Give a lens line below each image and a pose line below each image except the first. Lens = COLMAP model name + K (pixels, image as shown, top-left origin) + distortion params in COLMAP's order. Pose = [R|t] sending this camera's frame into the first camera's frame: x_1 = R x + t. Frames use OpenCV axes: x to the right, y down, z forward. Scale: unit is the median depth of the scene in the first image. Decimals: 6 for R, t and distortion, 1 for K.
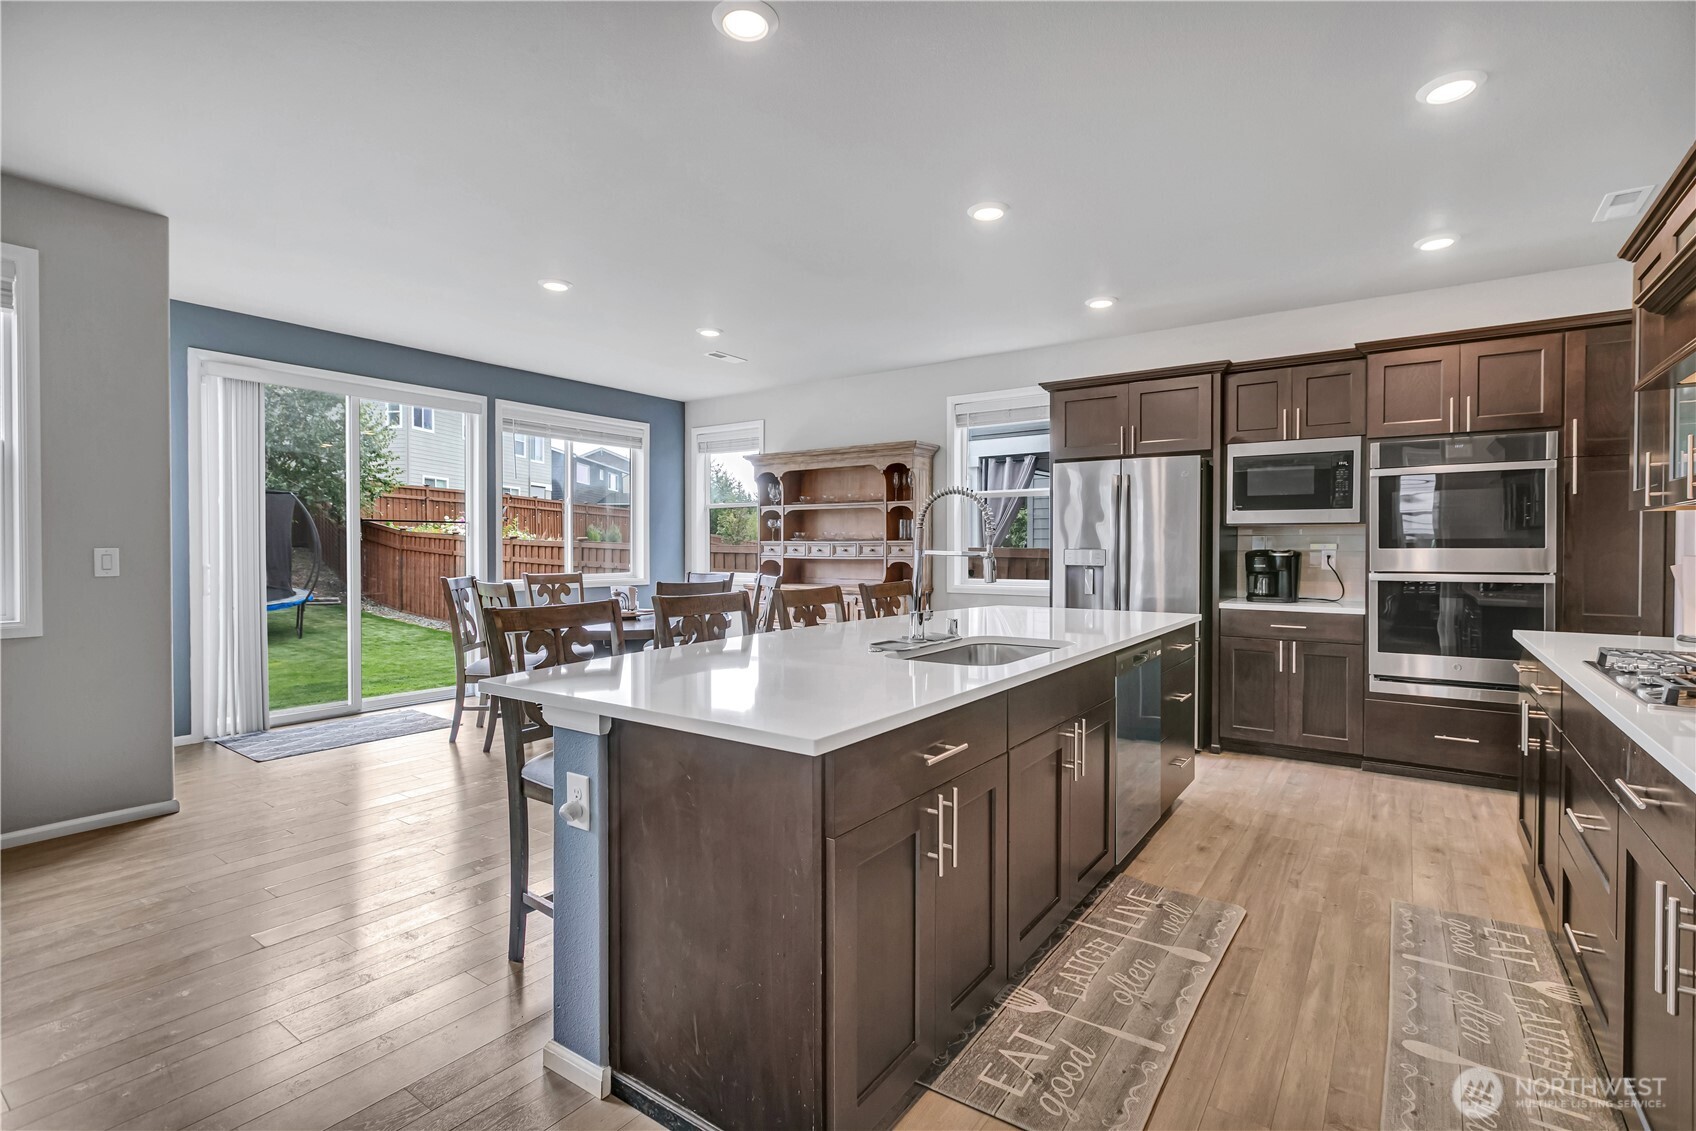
lens RADIAL K [[792.6, 0, 840.5], [0, 792.6, 552.4], [0, 0, 1]] dist [-0.000061, -0.000397]
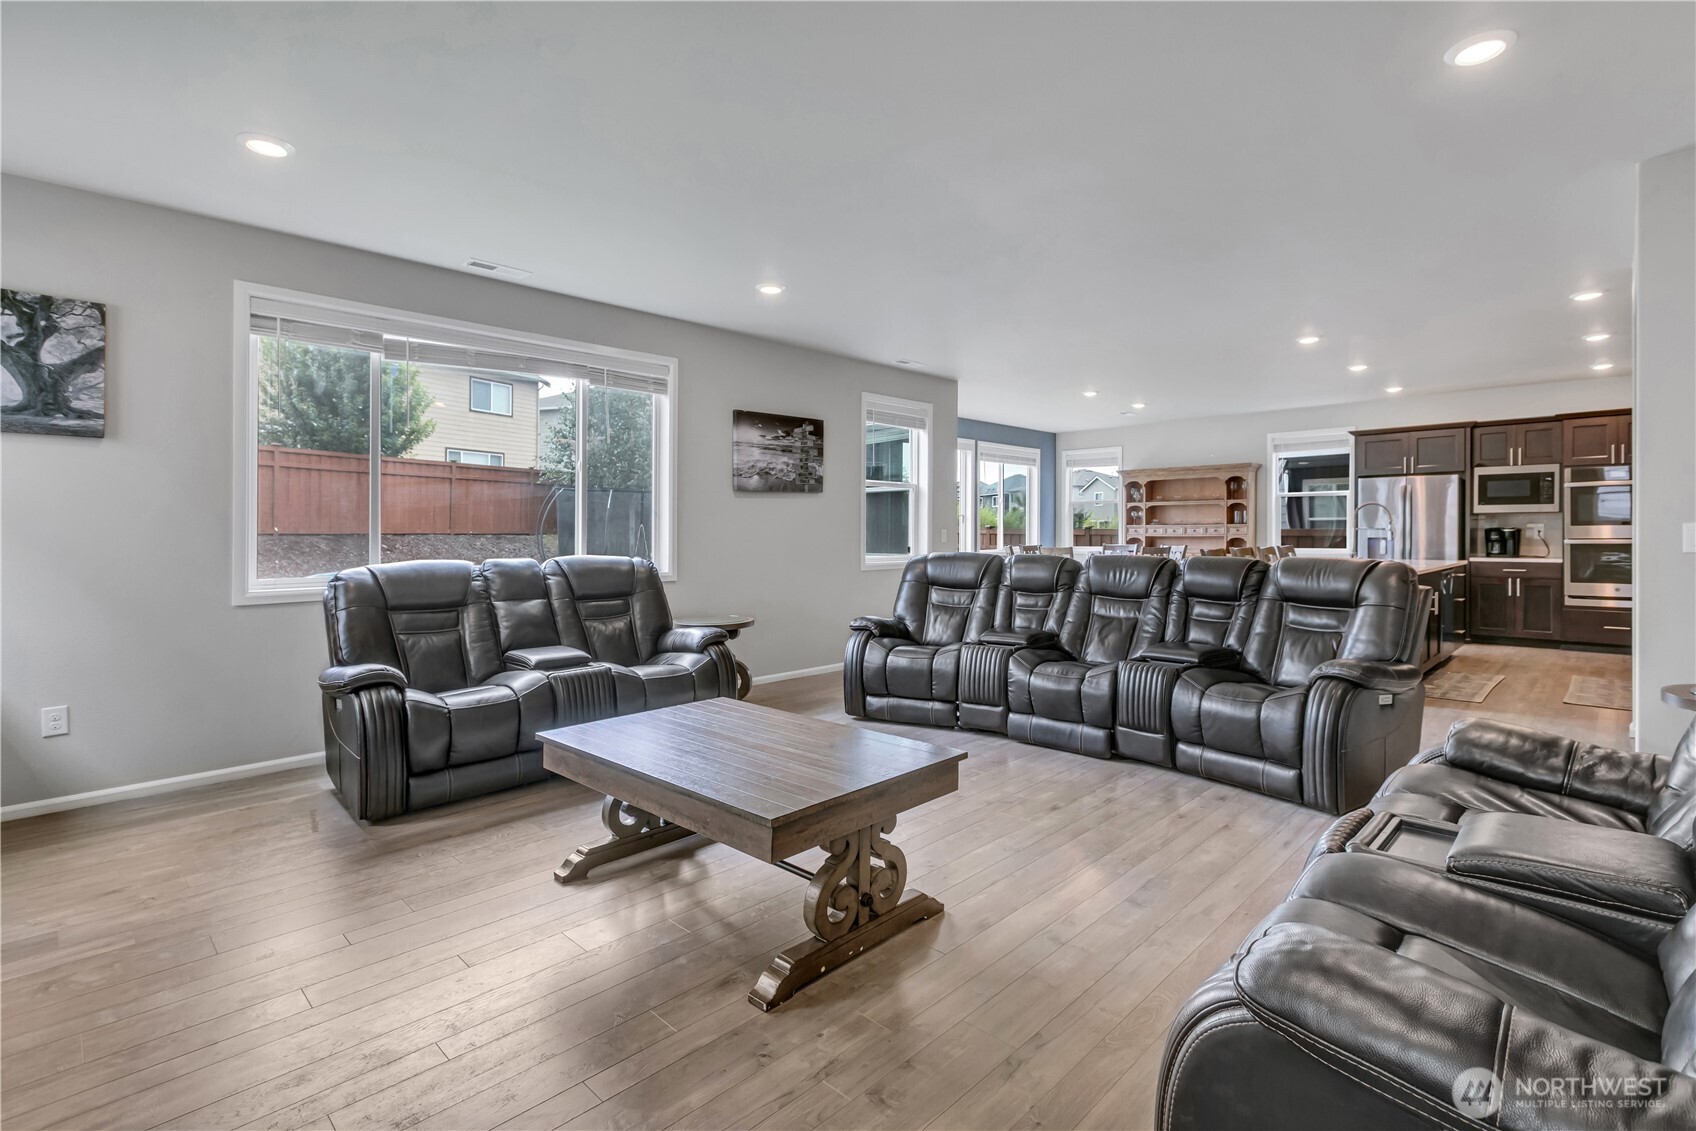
lens RADIAL K [[777.2, 0, 868.0], [0, 777.2, 536.8], [0, 0, 1]] dist [-0.001462, 0.000581]
pose [[0.988723, -0.004627, -0.149686, -0.590365], [0.004219, 0.999986, -0.003039, 0.016560], [0.149698, 0.002373, 0.988729, -0.913646]]
